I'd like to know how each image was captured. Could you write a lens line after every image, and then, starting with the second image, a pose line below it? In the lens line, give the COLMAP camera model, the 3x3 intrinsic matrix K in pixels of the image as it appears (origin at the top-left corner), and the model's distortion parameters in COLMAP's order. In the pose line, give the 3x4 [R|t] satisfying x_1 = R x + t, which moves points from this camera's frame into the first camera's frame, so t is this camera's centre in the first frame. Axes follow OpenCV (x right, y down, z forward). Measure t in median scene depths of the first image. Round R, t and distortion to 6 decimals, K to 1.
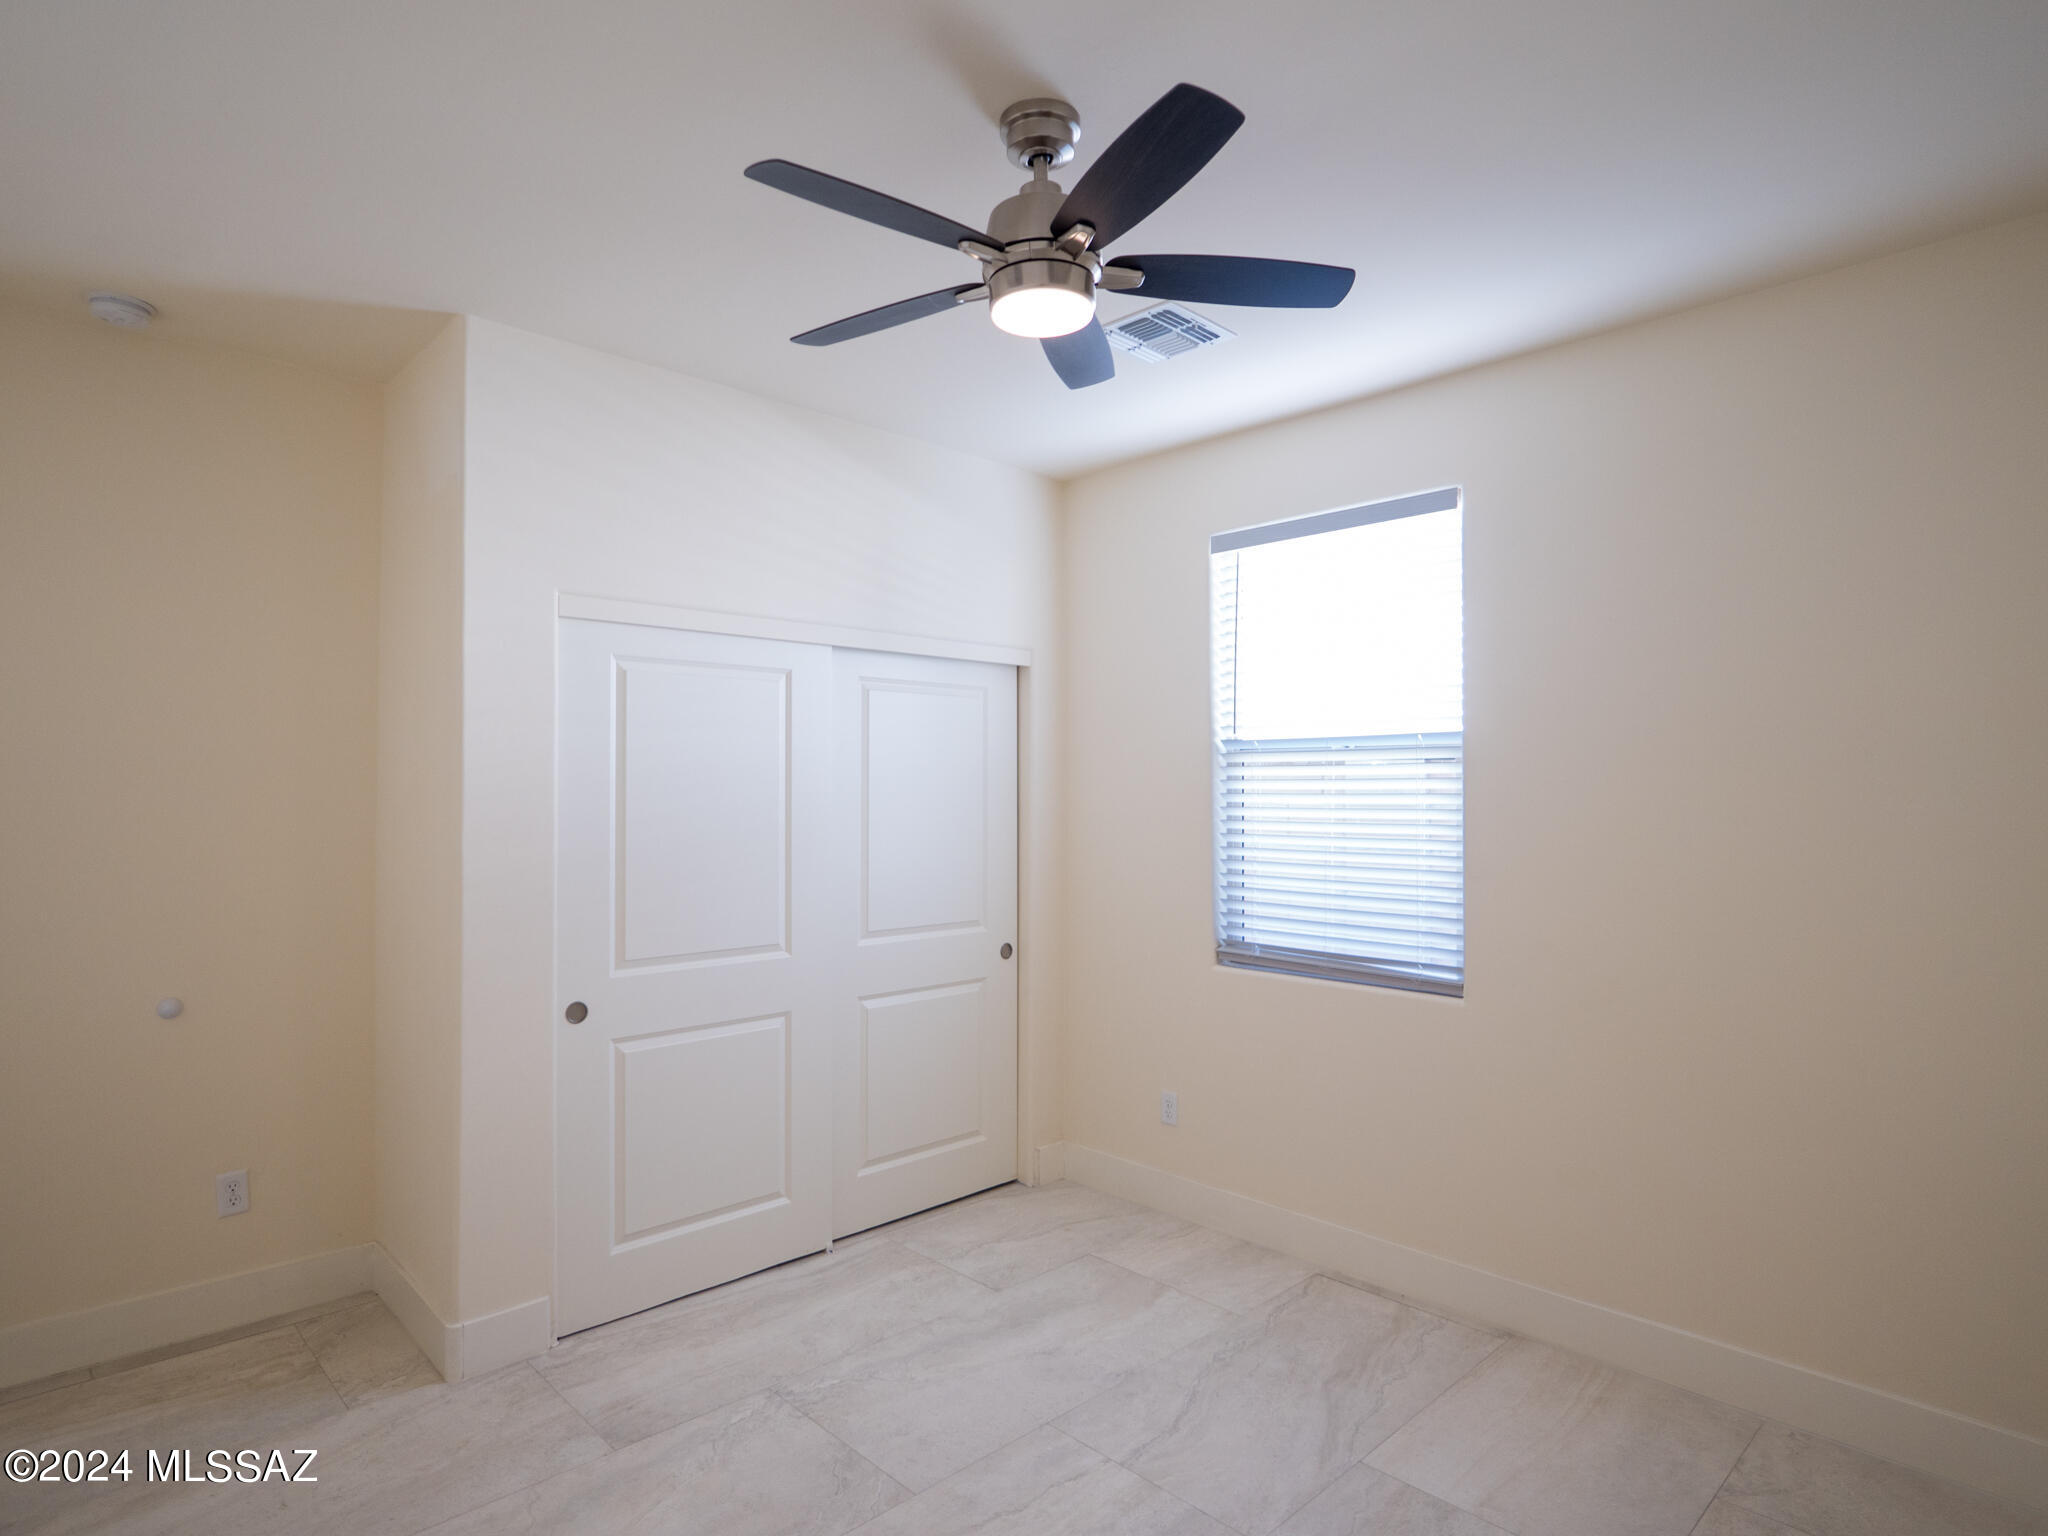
lens RADIAL K [[1128.7, 0, 1024.0], [0, 1128.7, 768.0], [0, 0, 1]] dist [-0.032317, -0.002115]
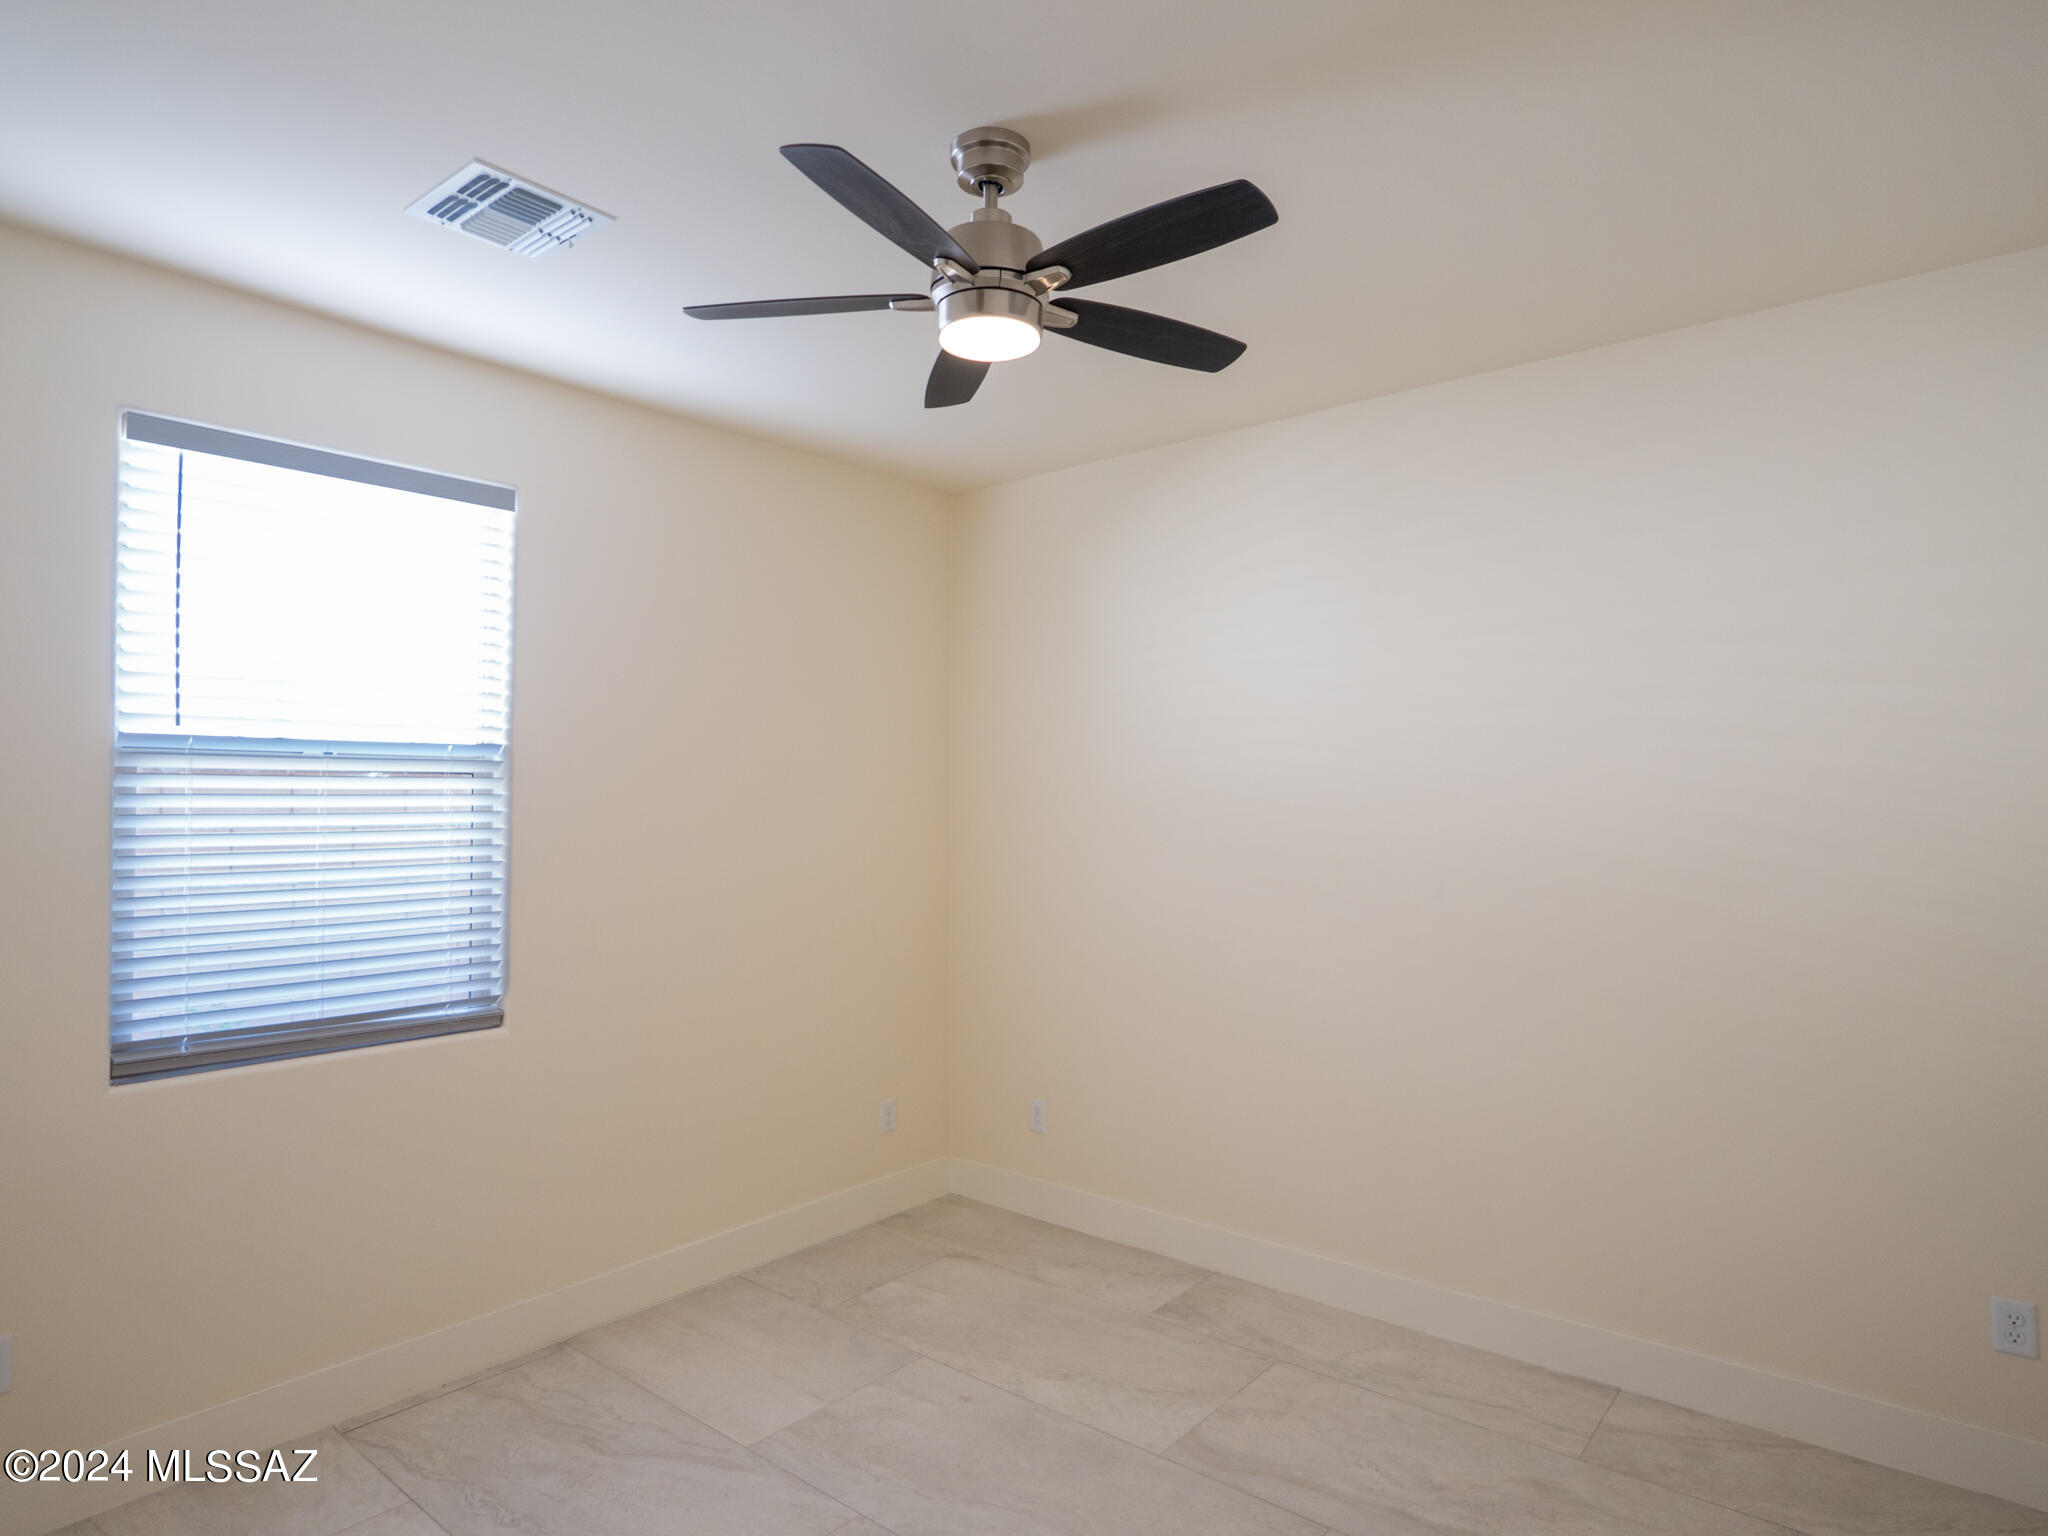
lens RADIAL K [[1116.9, 0, 1028.2], [0, 1116.9, 776.5], [0, 0, 1]] dist [-0.021305, 0.000664]
pose [[-0.119364, 0.027152, 0.992479, -0.600389], [-0.010265, 0.999539, -0.028579, 0.016060], [-0.992798, -0.013599, -0.119030, 0.671485]]
